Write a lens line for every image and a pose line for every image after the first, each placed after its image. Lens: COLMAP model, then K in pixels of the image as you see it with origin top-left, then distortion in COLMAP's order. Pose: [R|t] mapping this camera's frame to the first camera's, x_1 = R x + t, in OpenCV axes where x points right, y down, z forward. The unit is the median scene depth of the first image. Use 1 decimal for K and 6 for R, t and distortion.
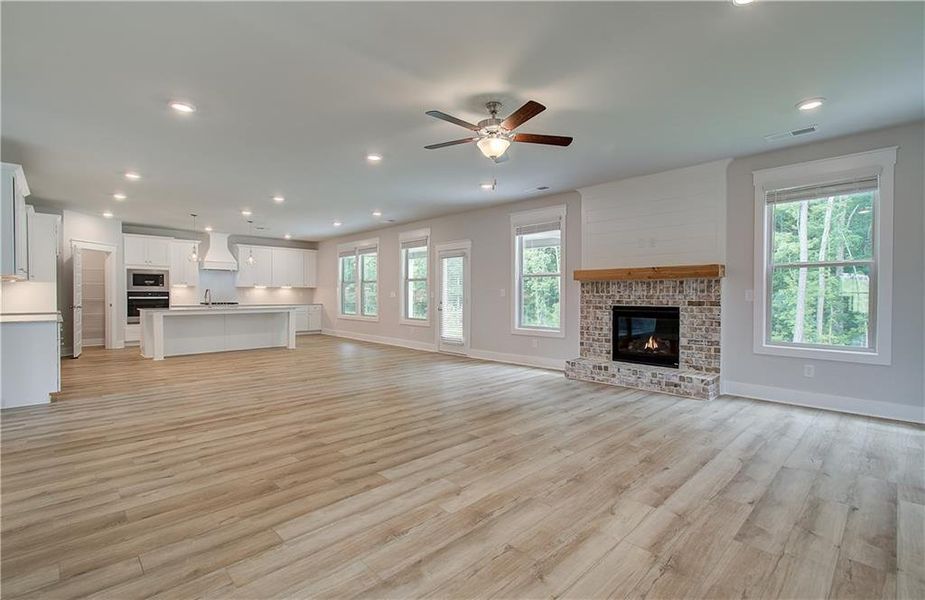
lens RADIAL K [[420.1, 0, 462.5], [0, 420.1, 300.0], [0, 0, 1]] dist [-0.000374, -0.000124]
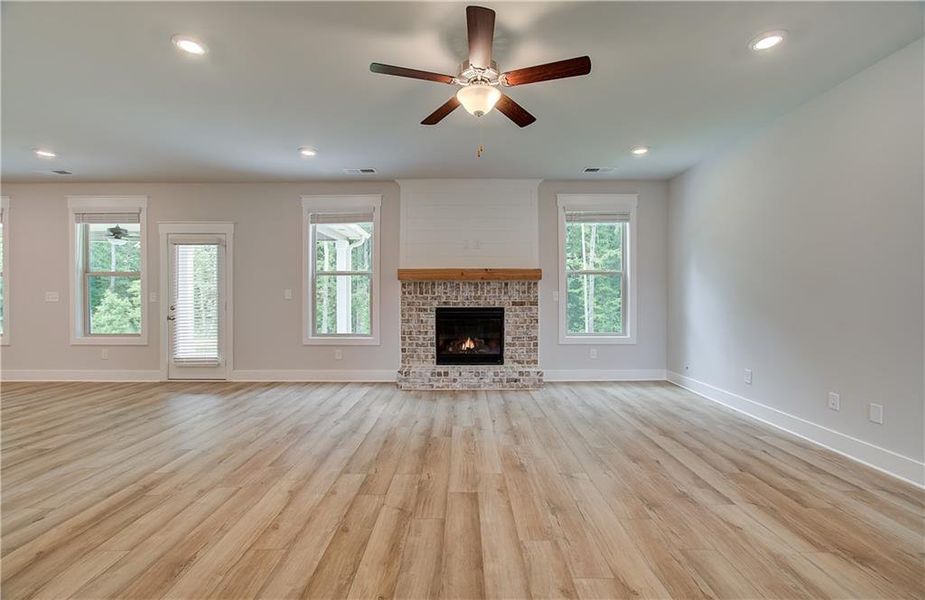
lens RADIAL K [[407.3, 0, 462.5], [0, 407.3, 300.0], [0, 0, 1]] dist [-0.009089, 0.000149]
pose [[0.707967, -0.003405, 0.706237, -0.289535], [0.013183, 0.999878, -0.008394, 0.005755], [-0.706122, 0.015253, 0.707925, 0.335659]]
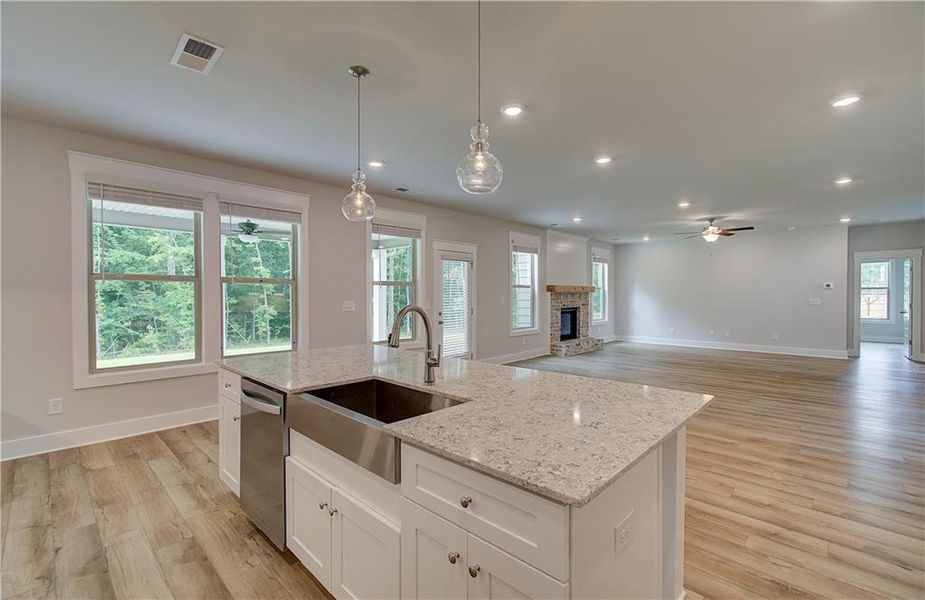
lens RADIAL K [[407.3, 0, 462.5], [0, 407.3, 300.0], [0, 0, 1]] dist [-0.009089, 0.000149]
pose [[-0.023999, -0.012305, 0.999636, -1.354552], [0.017706, 0.999762, 0.012732, -0.049082], [-0.999555, 0.018005, -0.023775, 1.582998]]
